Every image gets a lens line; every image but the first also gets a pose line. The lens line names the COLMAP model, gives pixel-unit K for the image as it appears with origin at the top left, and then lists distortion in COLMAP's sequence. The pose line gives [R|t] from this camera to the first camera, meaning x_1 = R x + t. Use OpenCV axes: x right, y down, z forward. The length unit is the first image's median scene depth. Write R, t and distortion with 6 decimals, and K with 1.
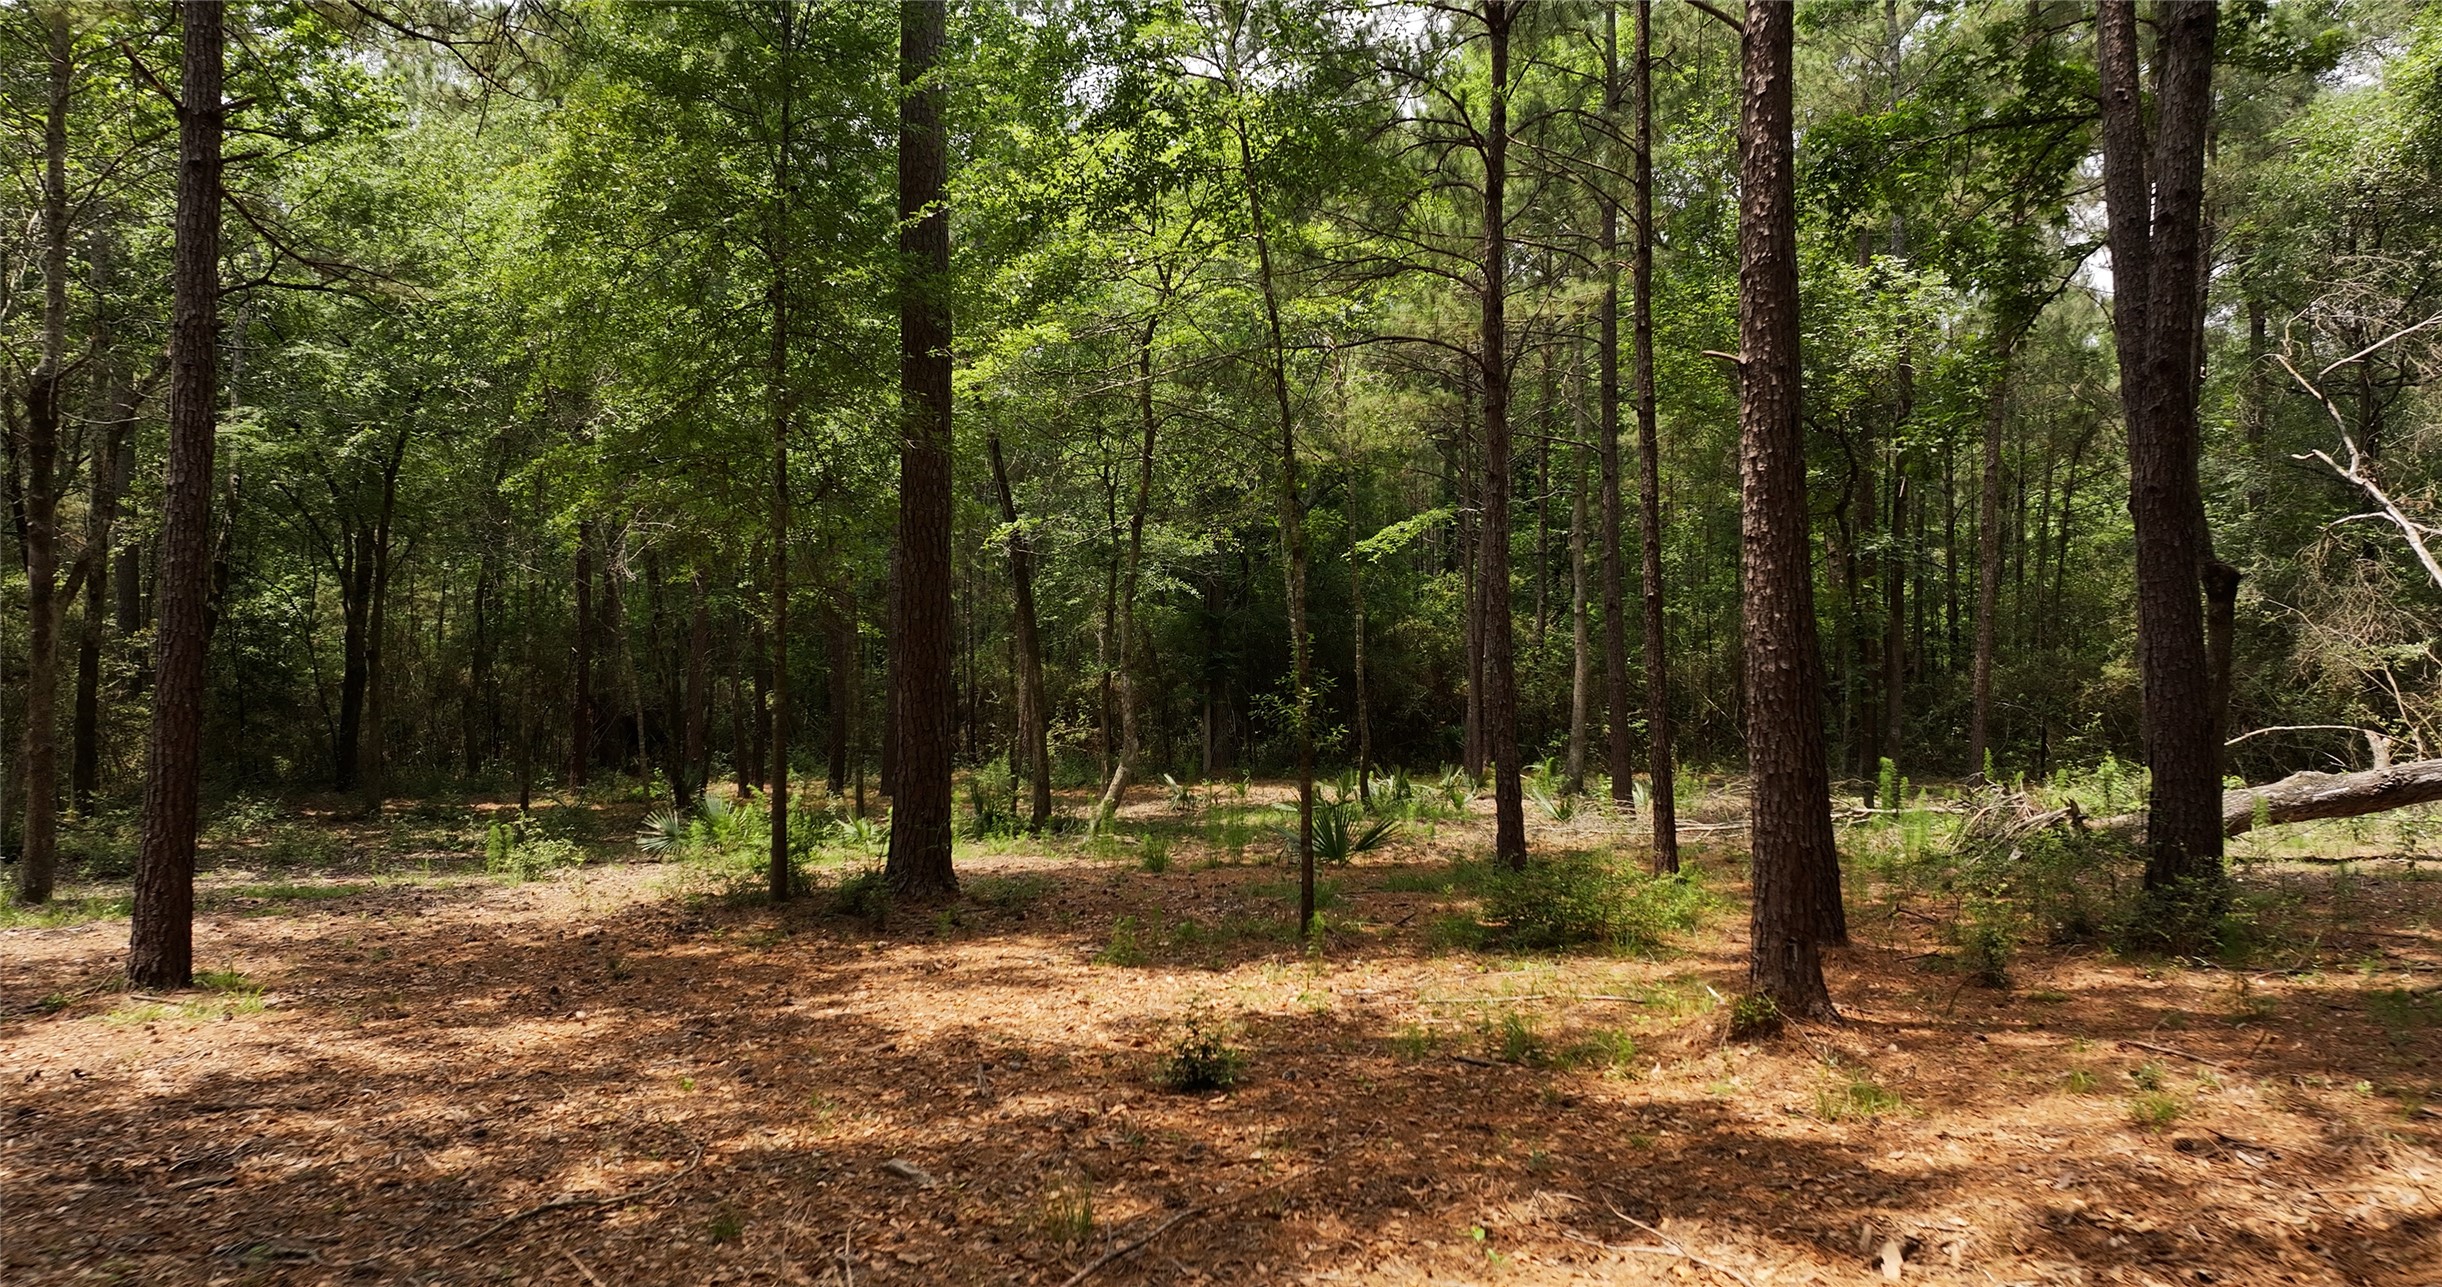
lens RADIAL K [[1710.9, 0, 1221.0], [0, 1710.9, 643.5], [0, 0, 1]] dist [0.002959, -0.004645]
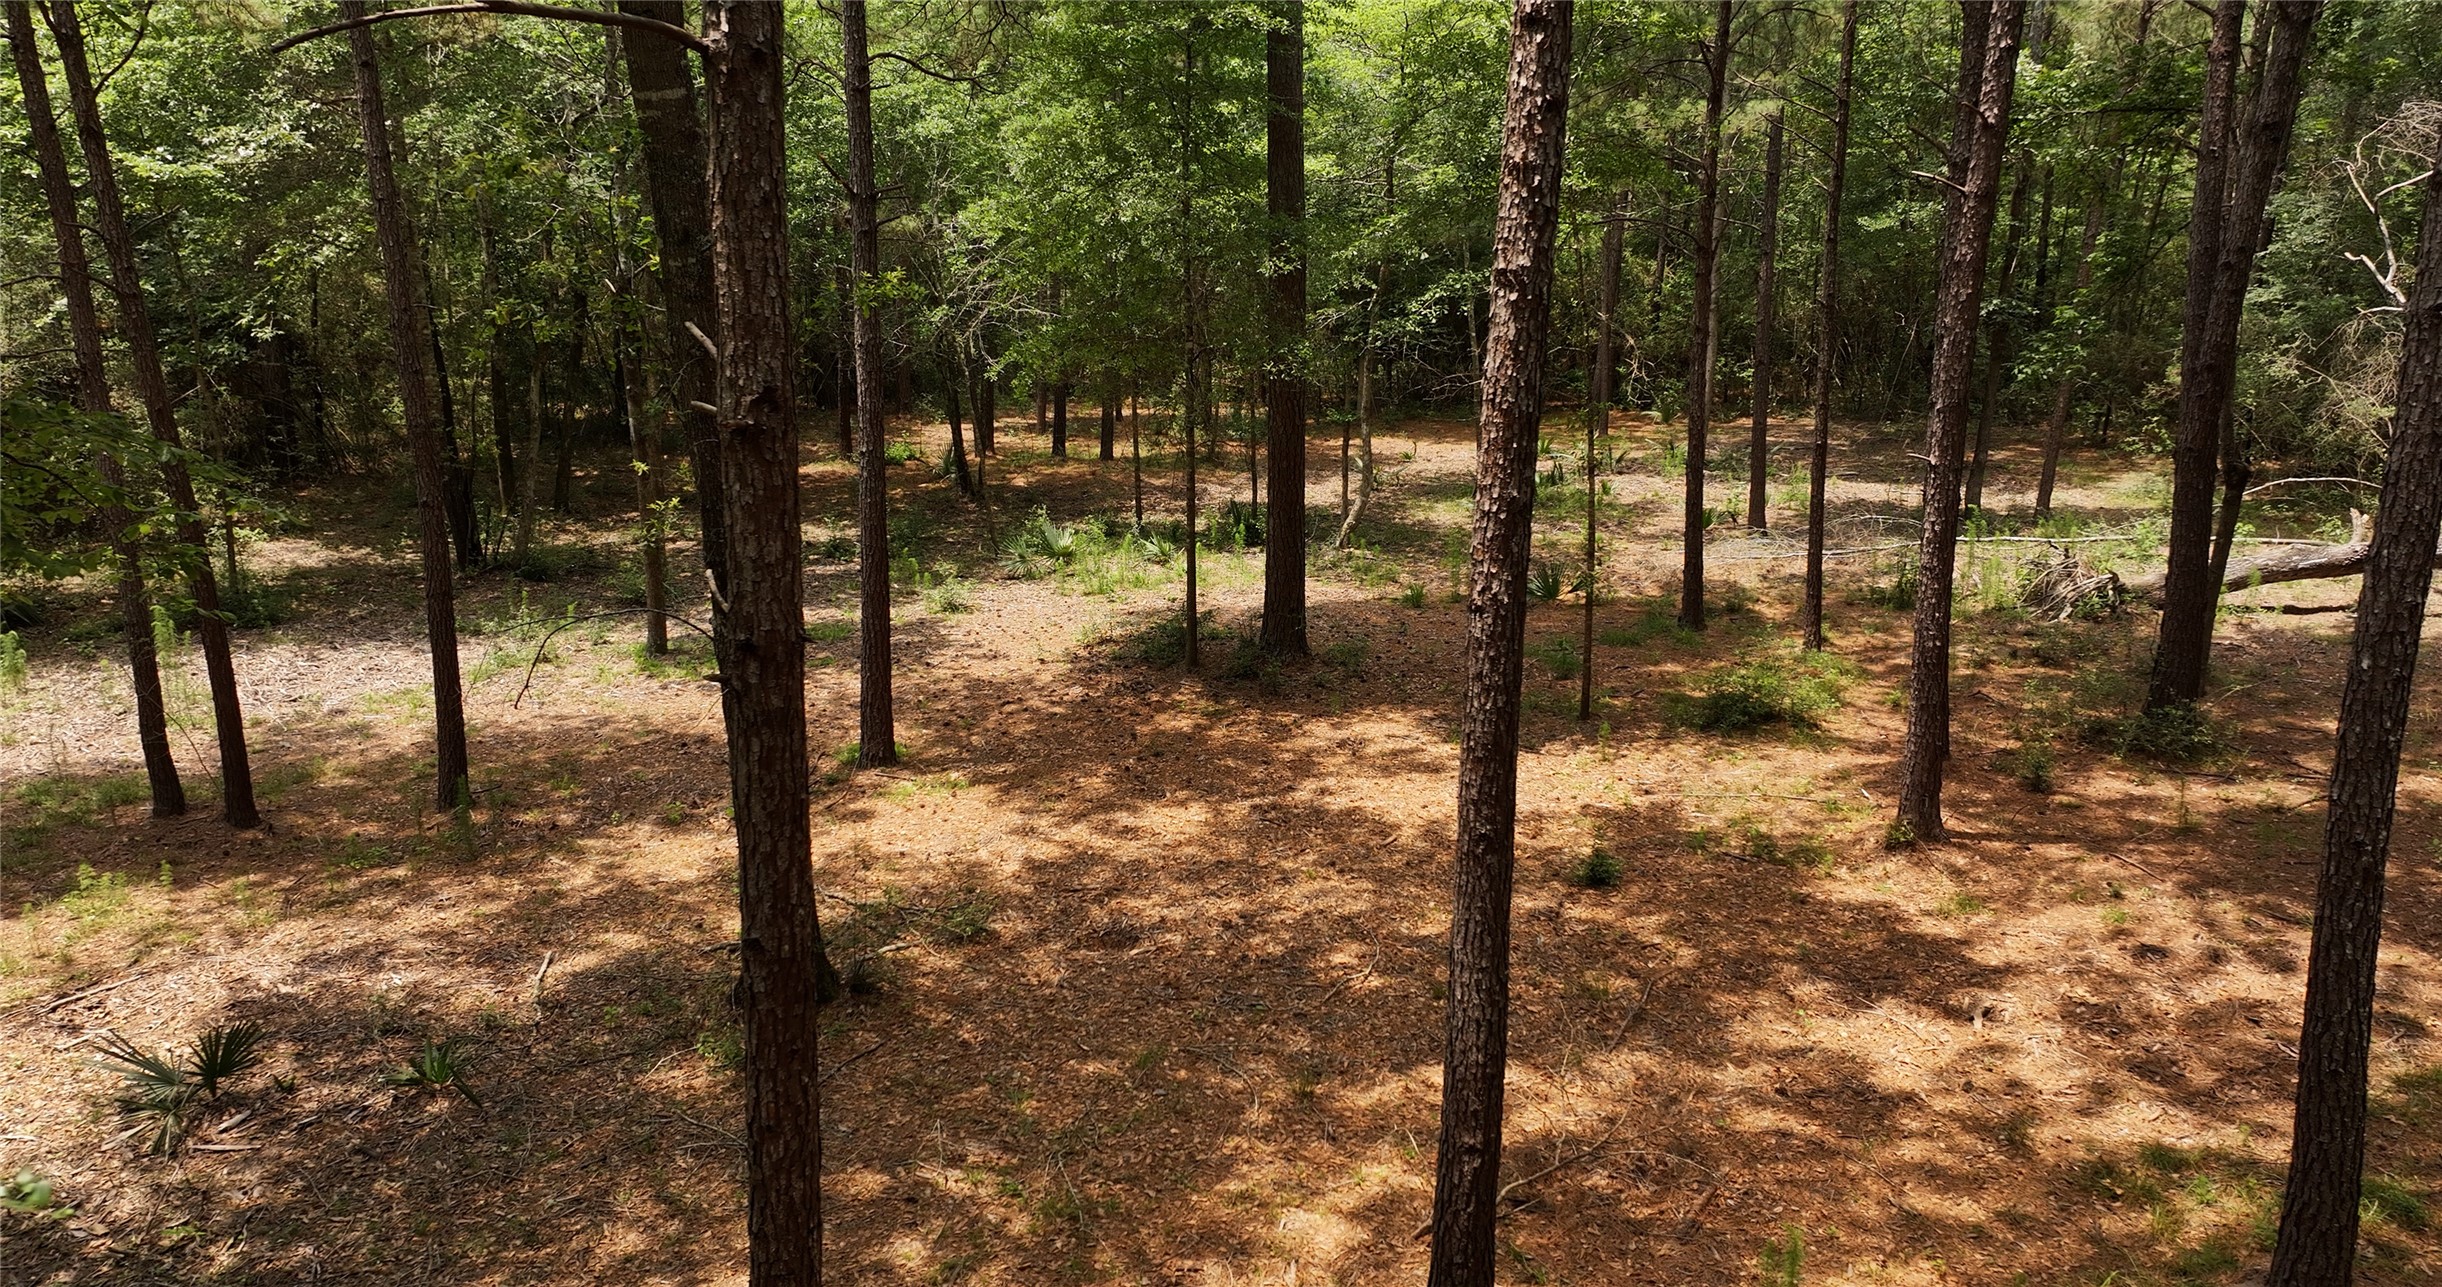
lens RADIAL K [[1710.9, 0, 1221.0], [0, 1710.9, 643.5], [0, 0, 1]] dist [0.002959, -0.004645]
pose [[0.999661, 0.004230, -0.025673, -0.313590], [0.003073, 0.960600, 0.277918, -0.424369], [0.025837, -0.277903, 0.960262, -0.600582]]
